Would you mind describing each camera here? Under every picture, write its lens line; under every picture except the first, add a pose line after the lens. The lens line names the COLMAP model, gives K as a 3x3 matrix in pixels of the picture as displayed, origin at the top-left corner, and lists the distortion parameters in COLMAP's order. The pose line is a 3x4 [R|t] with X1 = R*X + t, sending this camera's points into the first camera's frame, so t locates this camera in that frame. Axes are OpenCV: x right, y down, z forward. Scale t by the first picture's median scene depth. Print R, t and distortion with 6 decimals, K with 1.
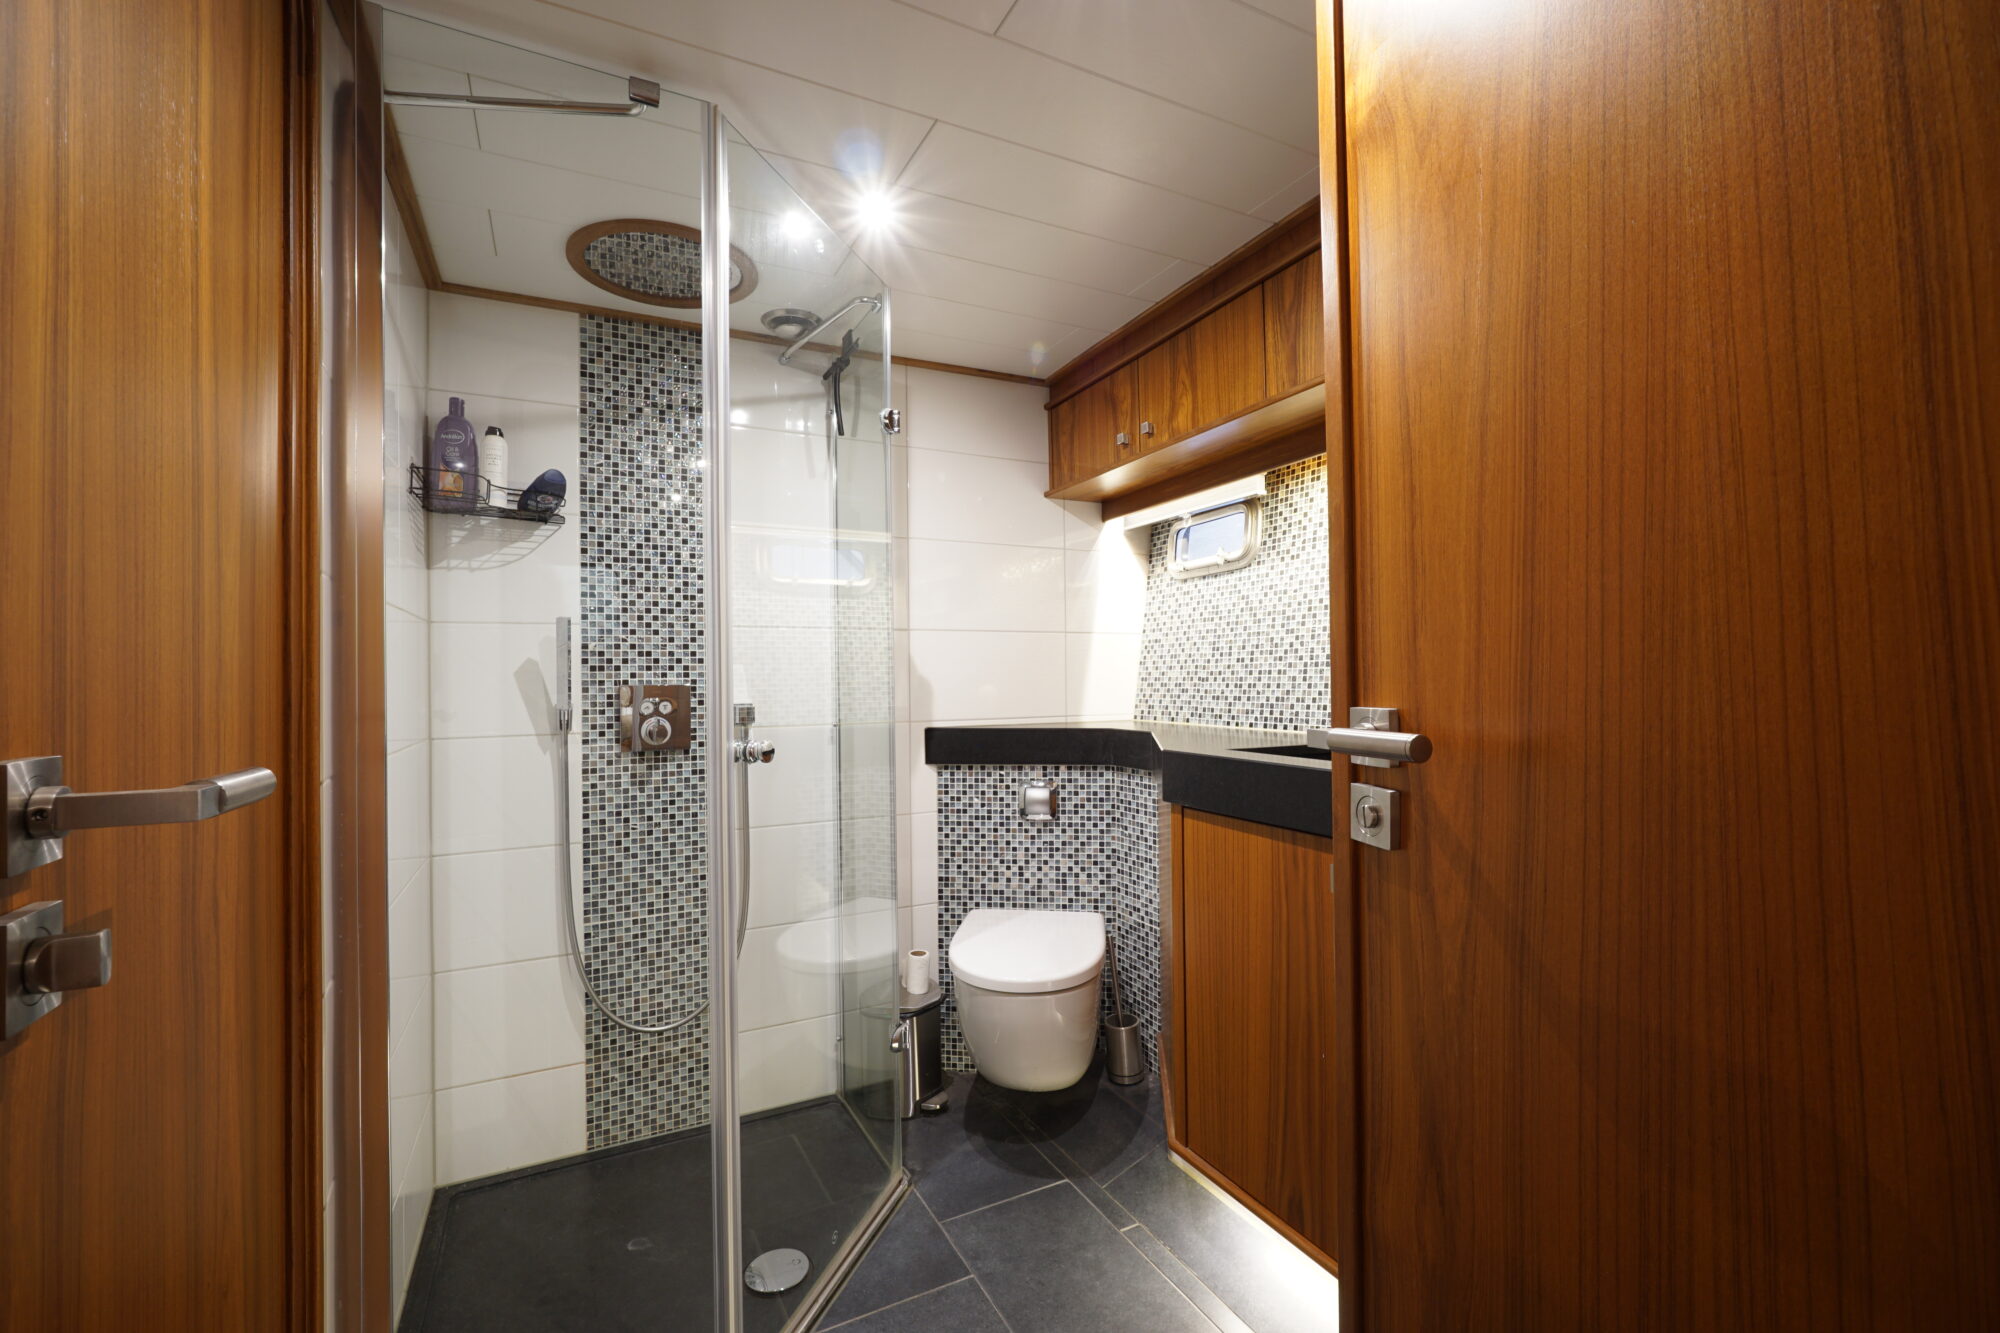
lens RADIAL K [[842.3, 0, 995.3], [0, 842.3, 668.3], [0, 0, 1]] dist [-0.017078, 0.006162]
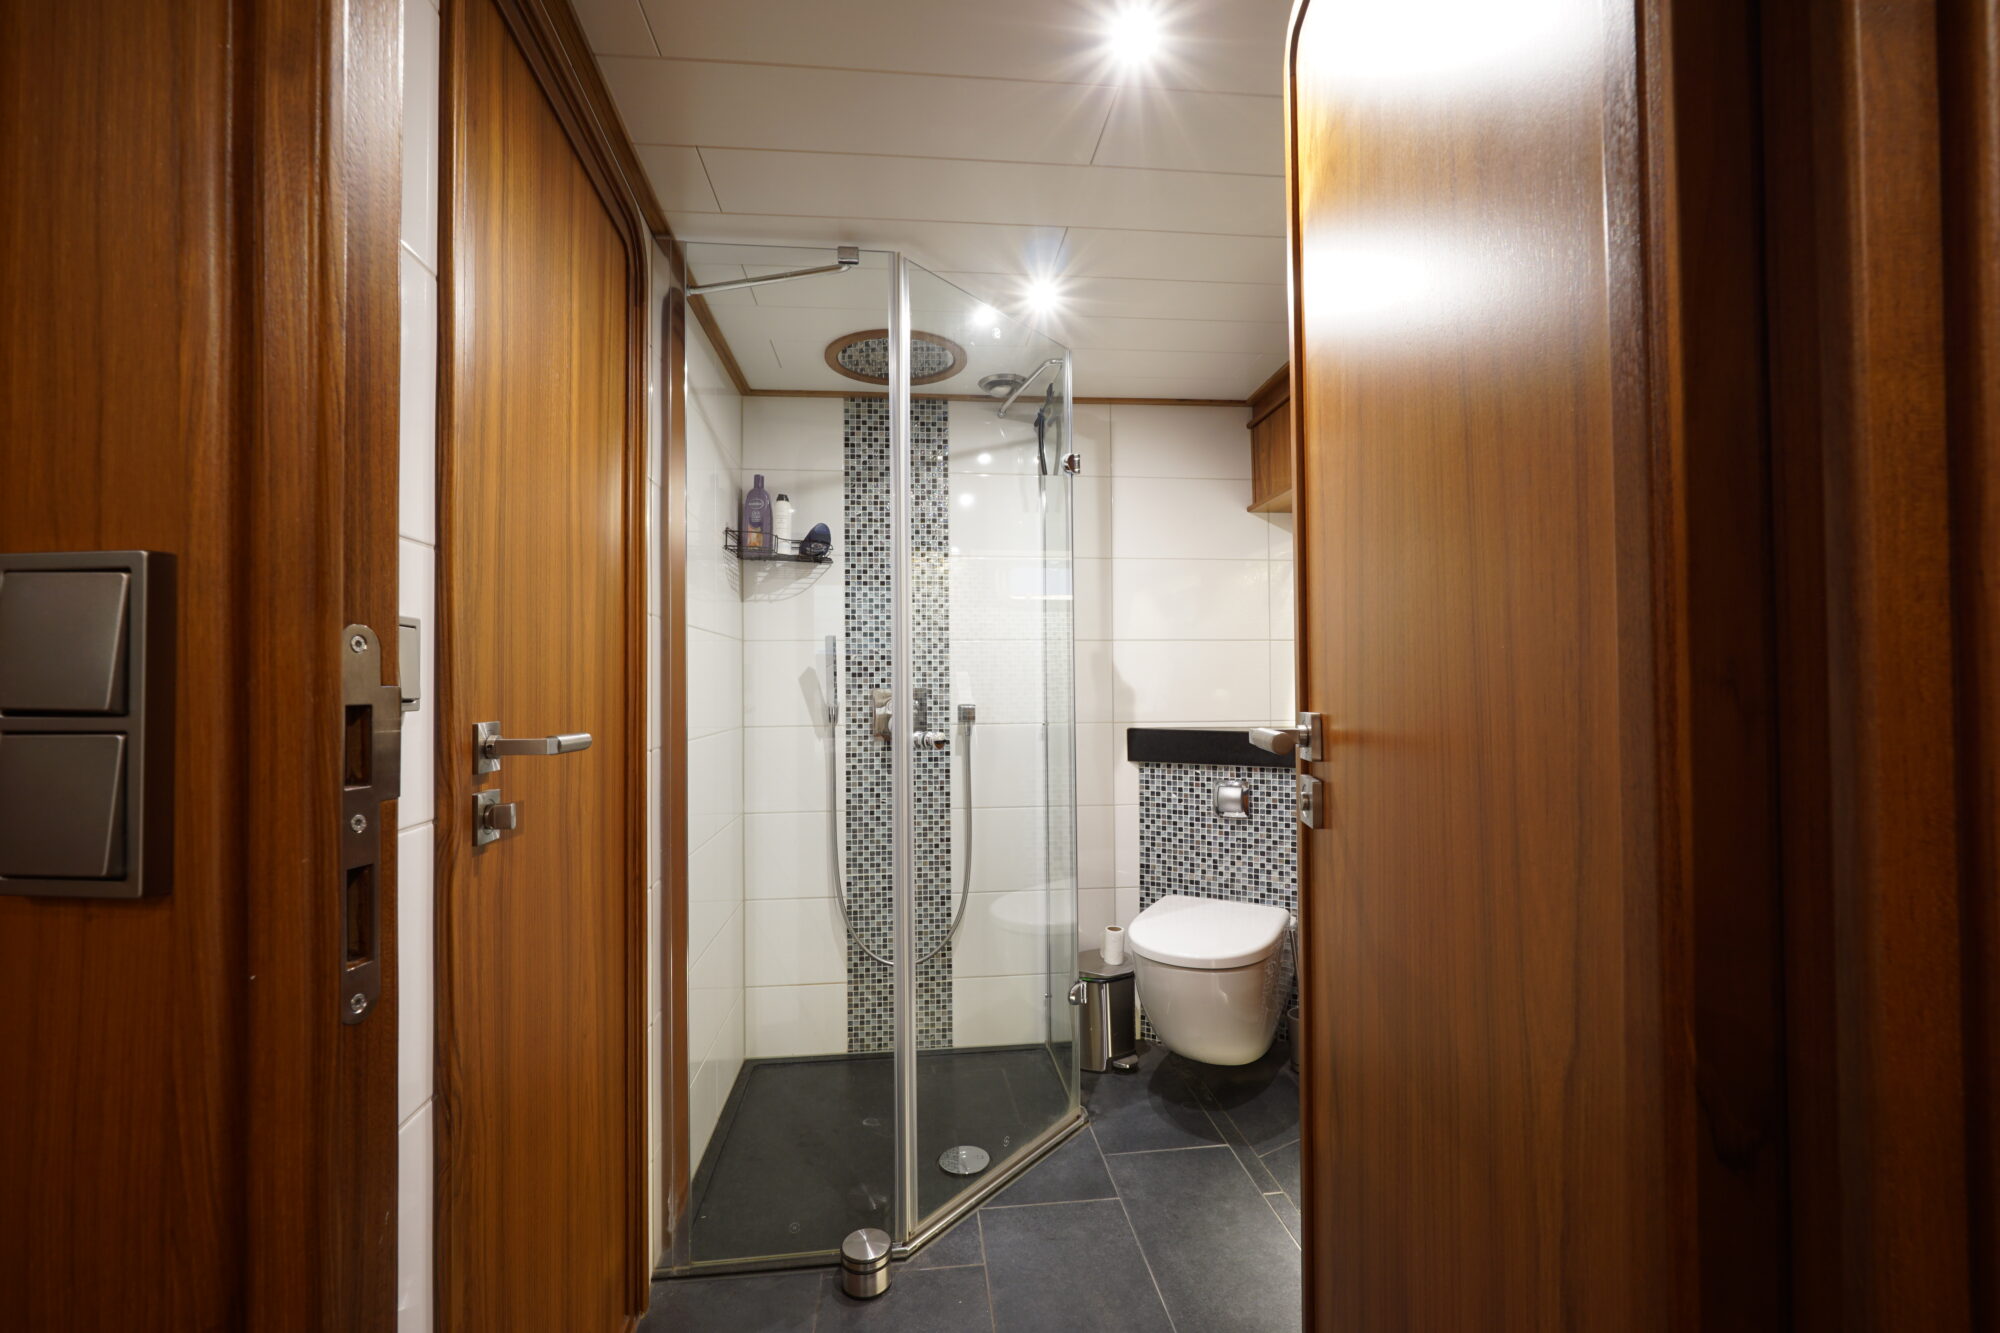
lens RADIAL K [[842.3, 0, 995.3], [0, 842.3, 668.3], [0, 0, 1]] dist [-0.017078, 0.006162]
pose [[0.933898, -0.001590, -0.357537, 0.176413], [0.000177, 0.999992, -0.003983, -0.004727], [0.357541, 0.003656, 0.933890, -0.116419]]
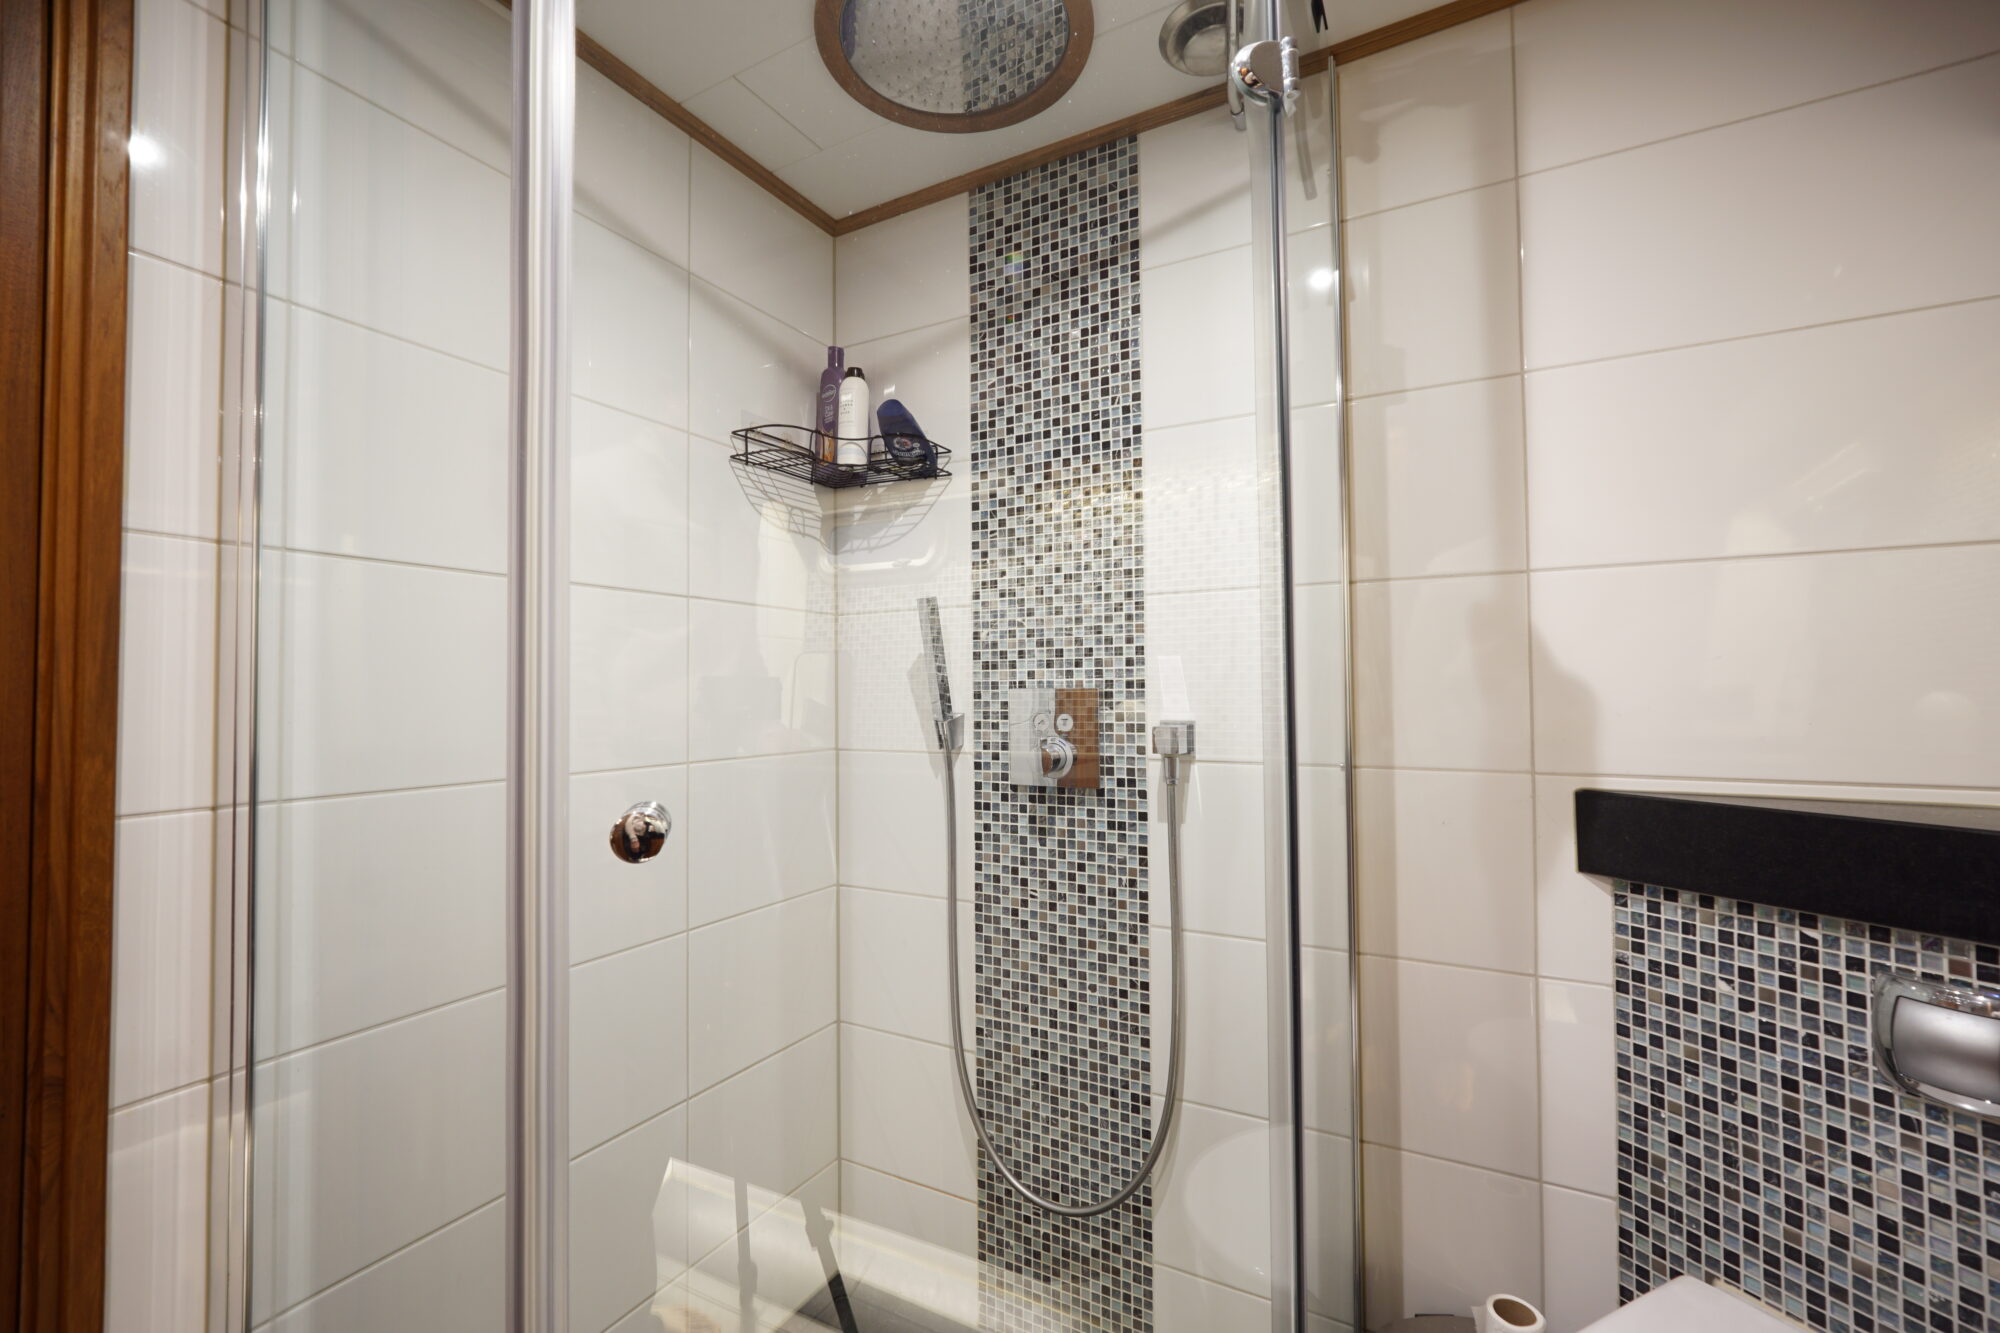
lens RADIAL K [[842.3, 0, 995.3], [0, 842.3, 668.3], [0, 0, 1]] dist [-0.017078, 0.006162]
pose [[0.562648, -0.014445, -0.826571, 0.127678], [0.010172, 0.999893, -0.010550, 0.010303], [0.826634, -0.002472, 0.562734, 0.587038]]
